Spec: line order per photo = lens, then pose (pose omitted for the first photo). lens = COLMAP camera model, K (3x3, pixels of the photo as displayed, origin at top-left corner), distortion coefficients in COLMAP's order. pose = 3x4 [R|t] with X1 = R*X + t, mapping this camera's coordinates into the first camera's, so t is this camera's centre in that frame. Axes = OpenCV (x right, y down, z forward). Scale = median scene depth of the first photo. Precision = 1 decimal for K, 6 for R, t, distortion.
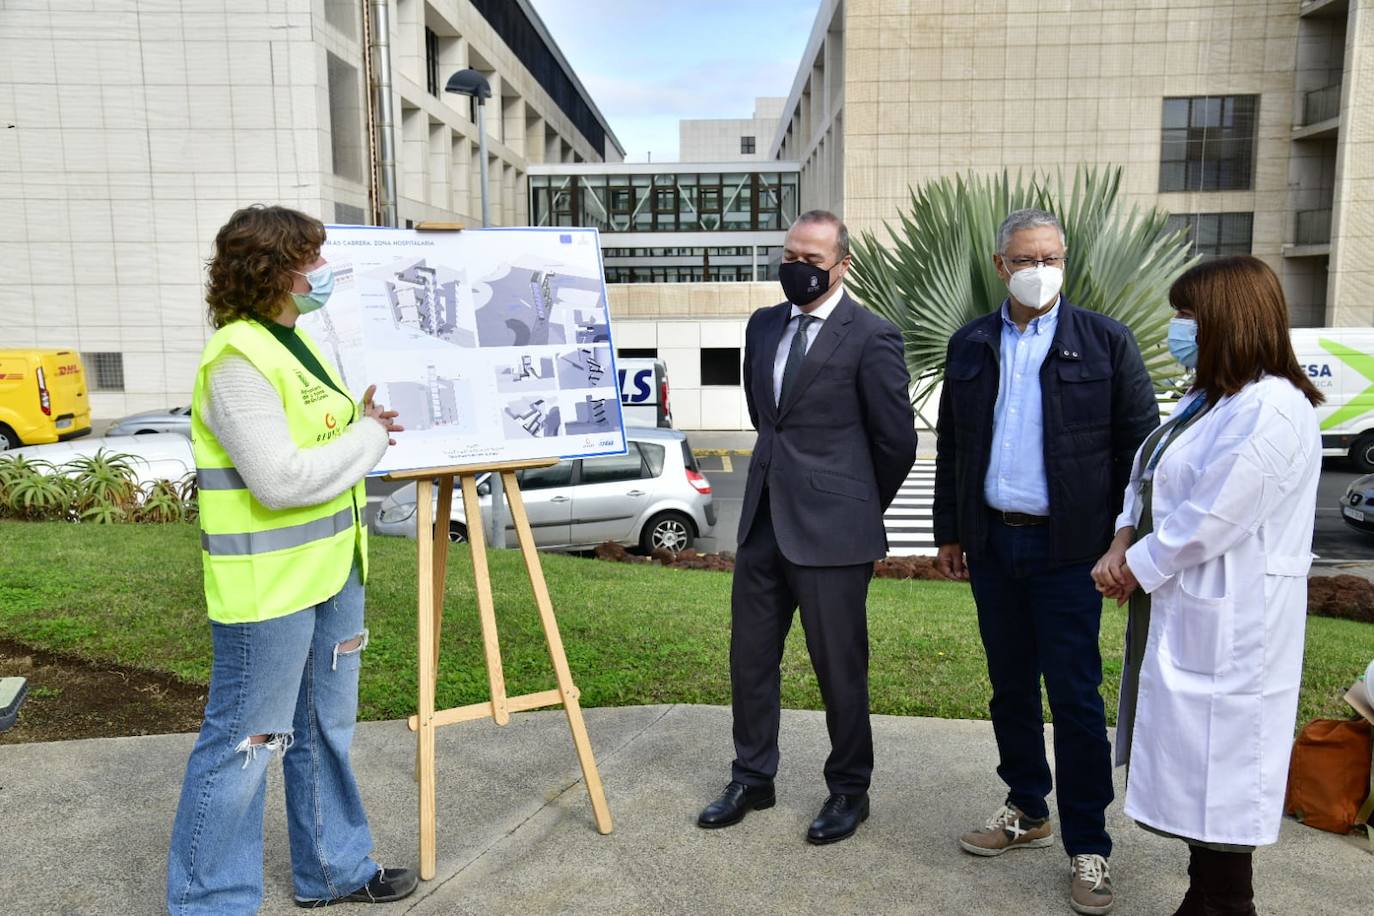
lens RADIAL K [[1408.7, 0, 684.0], [0, 1408.7, 463.6], [0, 0, 1]] dist [0.080178, 0.000000]
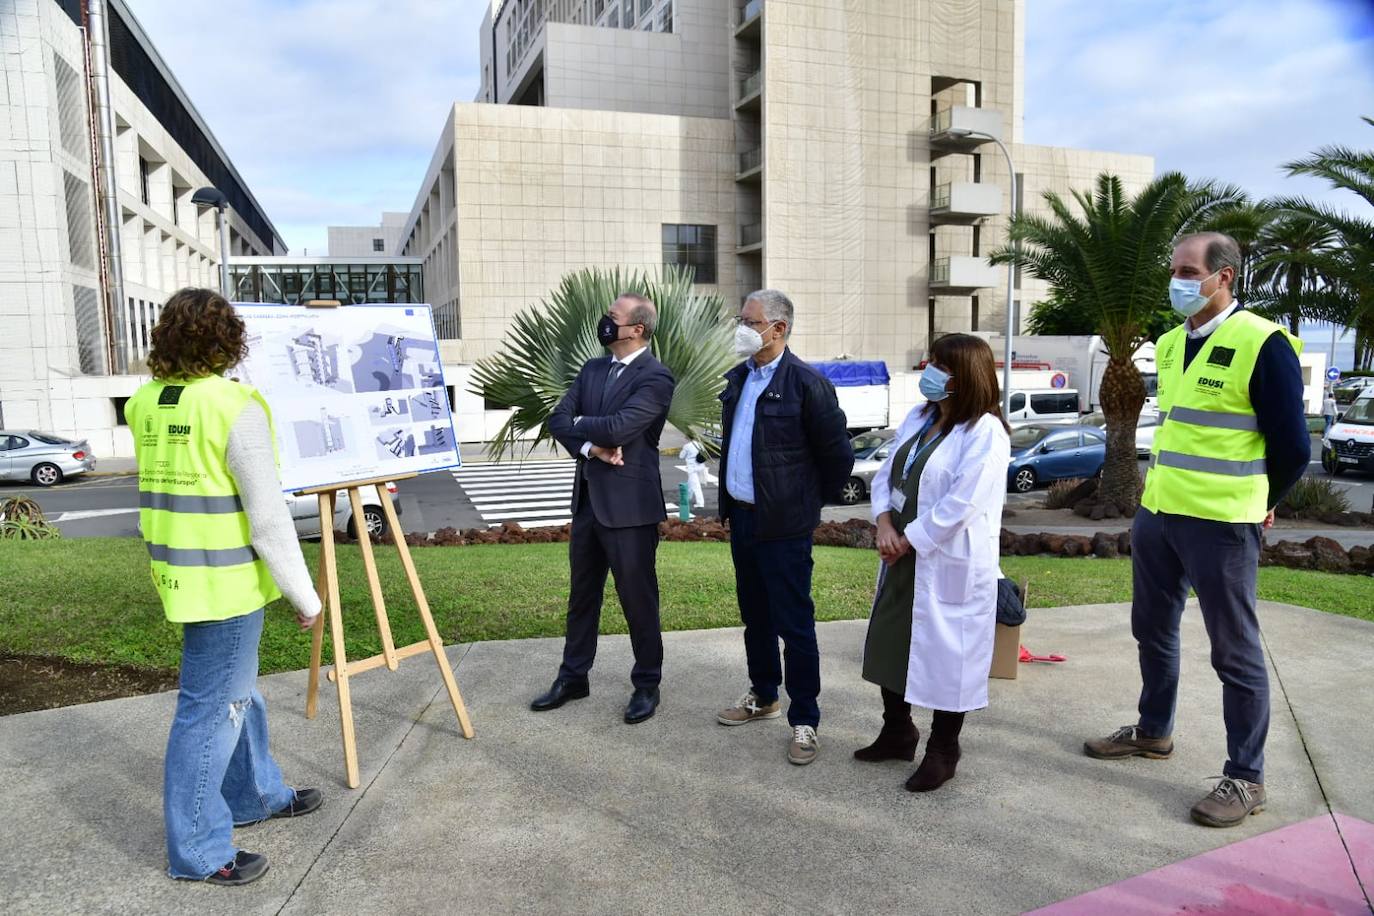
lens RADIAL K [[963.9, 0, 688.5], [0, 963.9, 464.0], [0, 0, 1]] dist [-0.115160, 0.071397]
pose [[0.932779, -0.048062, 0.357231, -0.107630], [0.047553, 0.998816, 0.010214, -0.005414], [-0.357299, 0.007460, 0.933960, 0.025745]]
